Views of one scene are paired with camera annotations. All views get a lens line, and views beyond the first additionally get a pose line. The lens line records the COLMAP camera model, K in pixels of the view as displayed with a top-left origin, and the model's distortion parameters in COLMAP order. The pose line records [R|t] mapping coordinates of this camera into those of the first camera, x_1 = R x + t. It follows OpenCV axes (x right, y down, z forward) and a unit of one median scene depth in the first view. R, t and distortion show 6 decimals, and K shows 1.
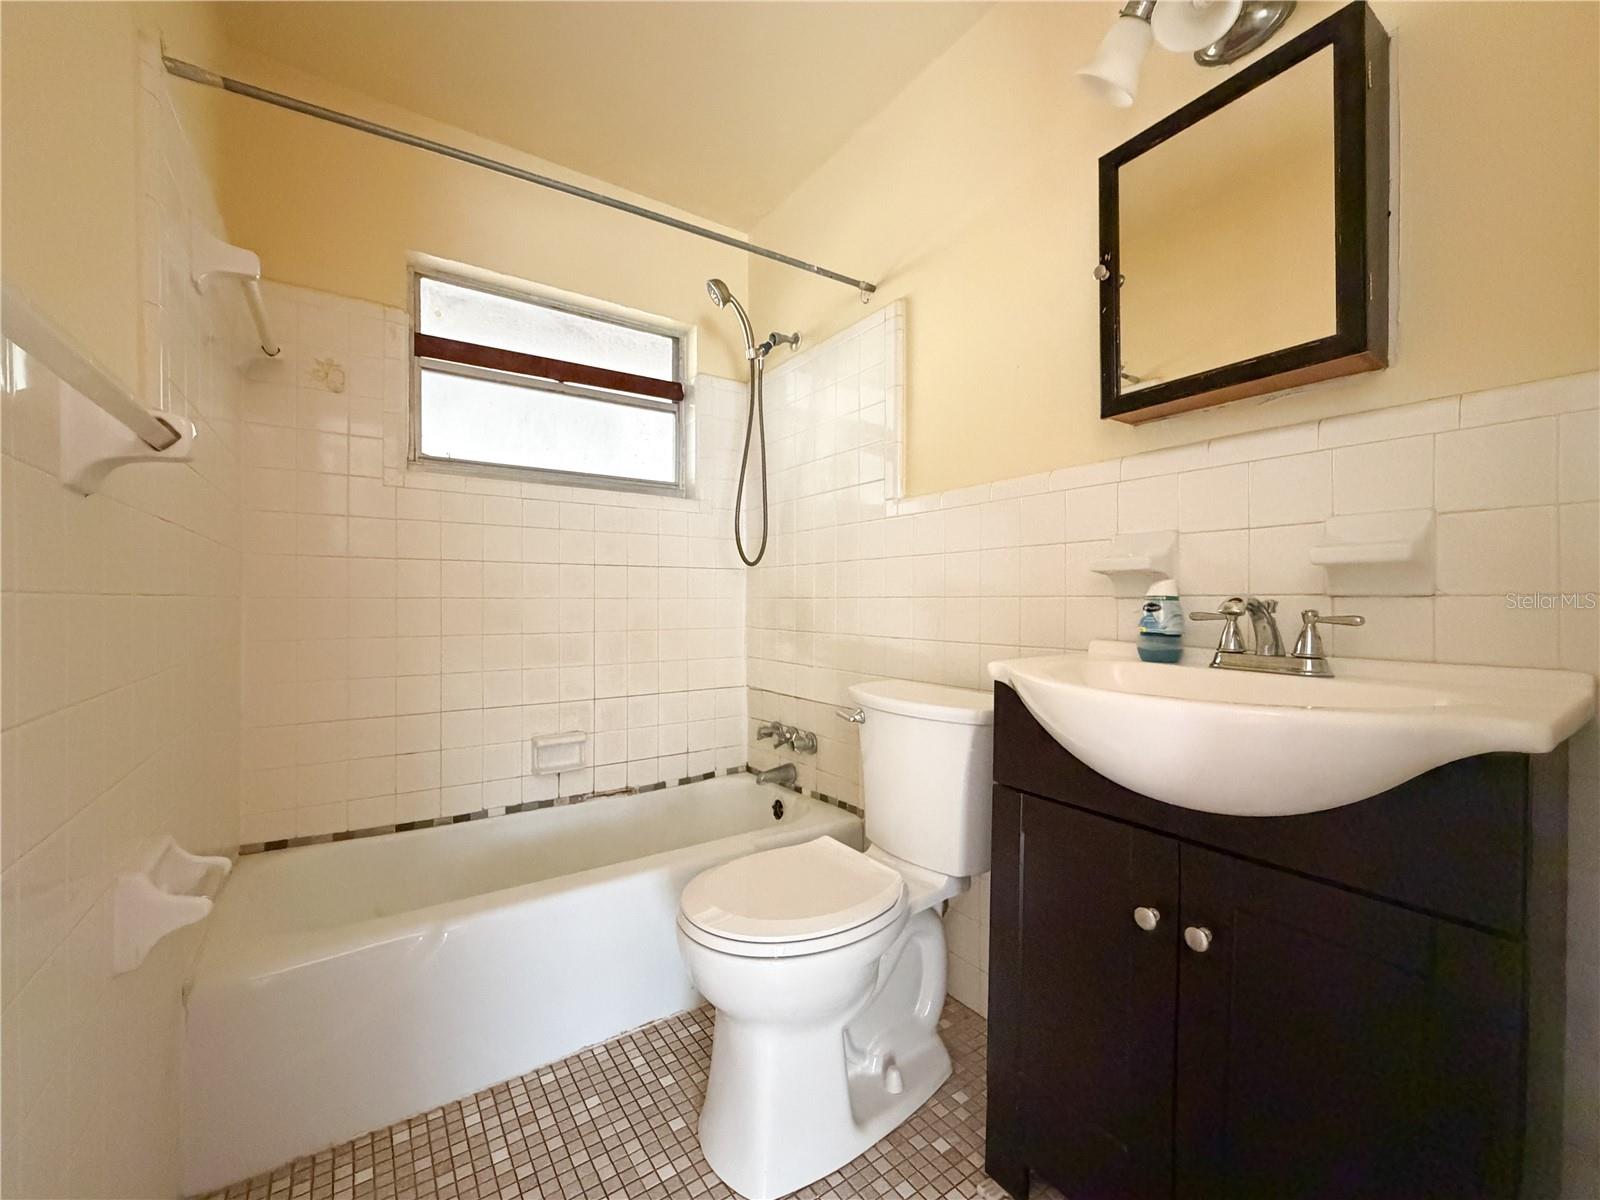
lens RADIAL K [[647.3, 0, 789.2], [0, 647.3, 603.8], [0, 0, 1]] dist [0.002125, 0.000133]
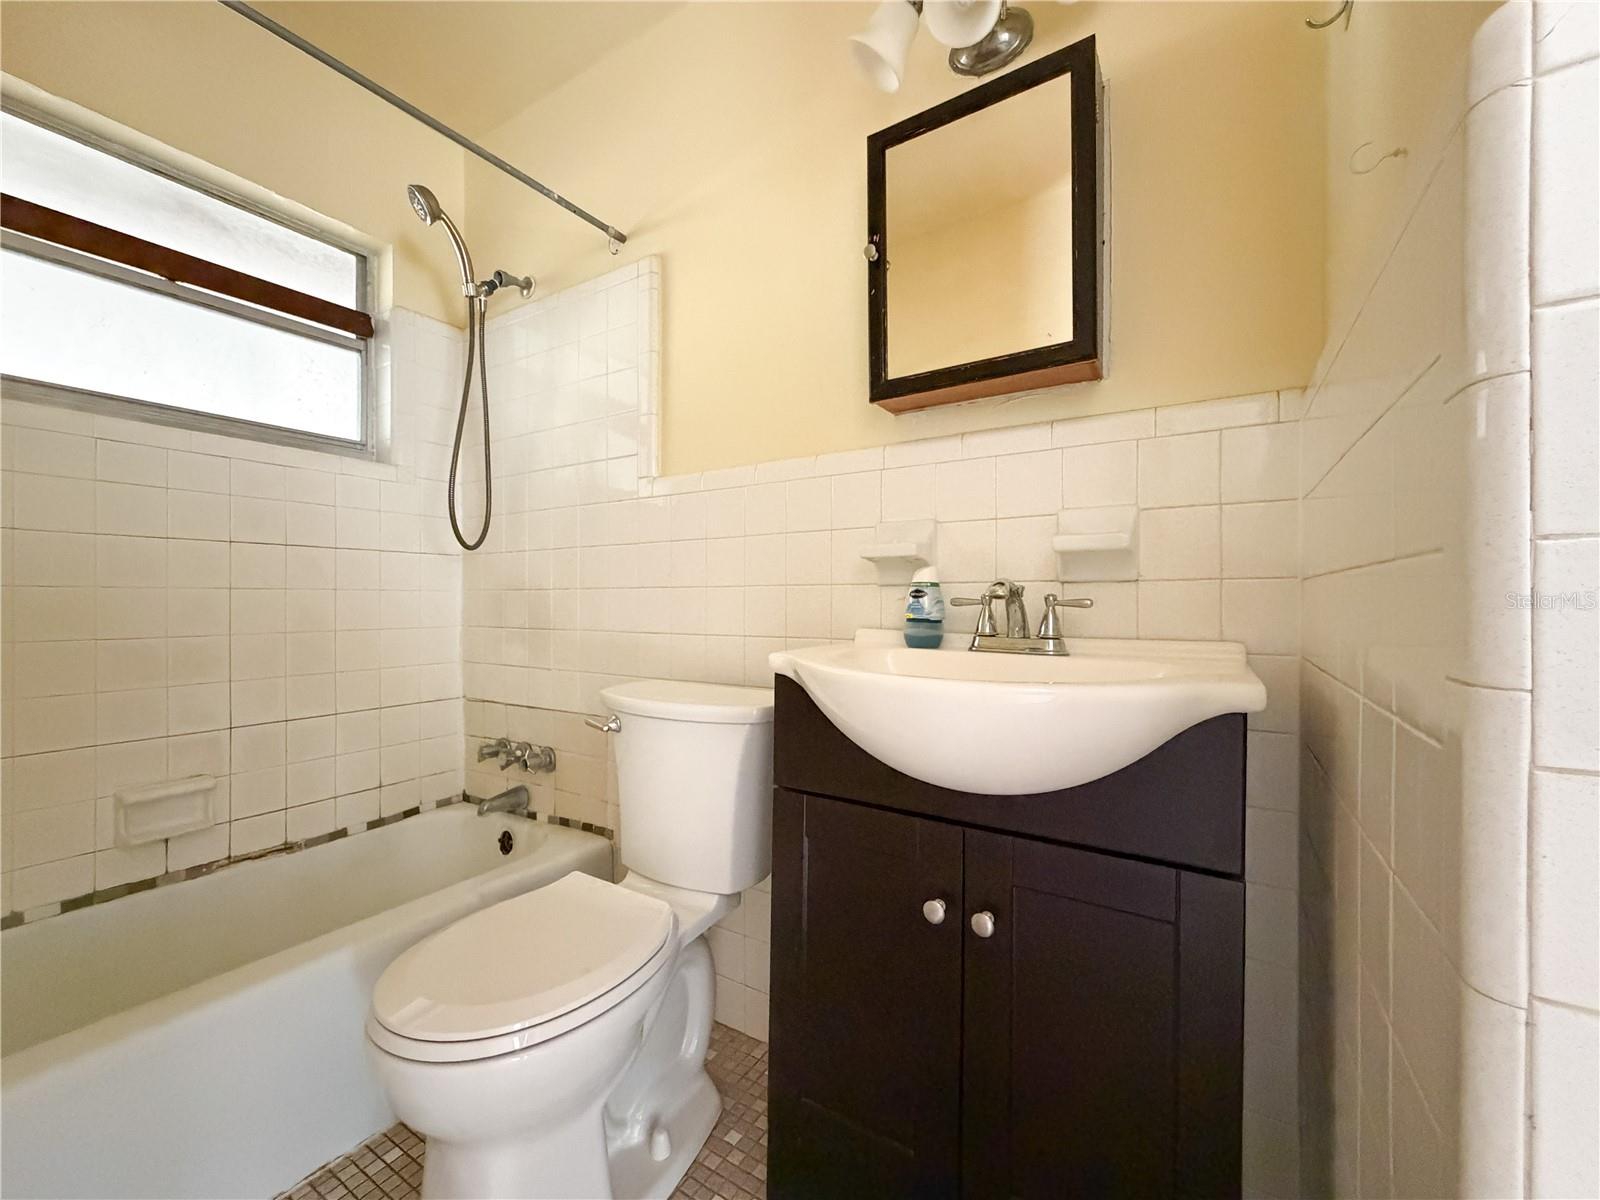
lens RADIAL K [[644.0, 0, 776.8], [0, 644.0, 602.2], [0, 0, 1]] dist [0.000295, -0.000018]
pose [[0.921389, -0.002845, 0.388632, -0.026213], [0.005262, 0.999973, -0.005156, 0.019887], [-0.388607, 0.006796, 0.921379, 0.143211]]
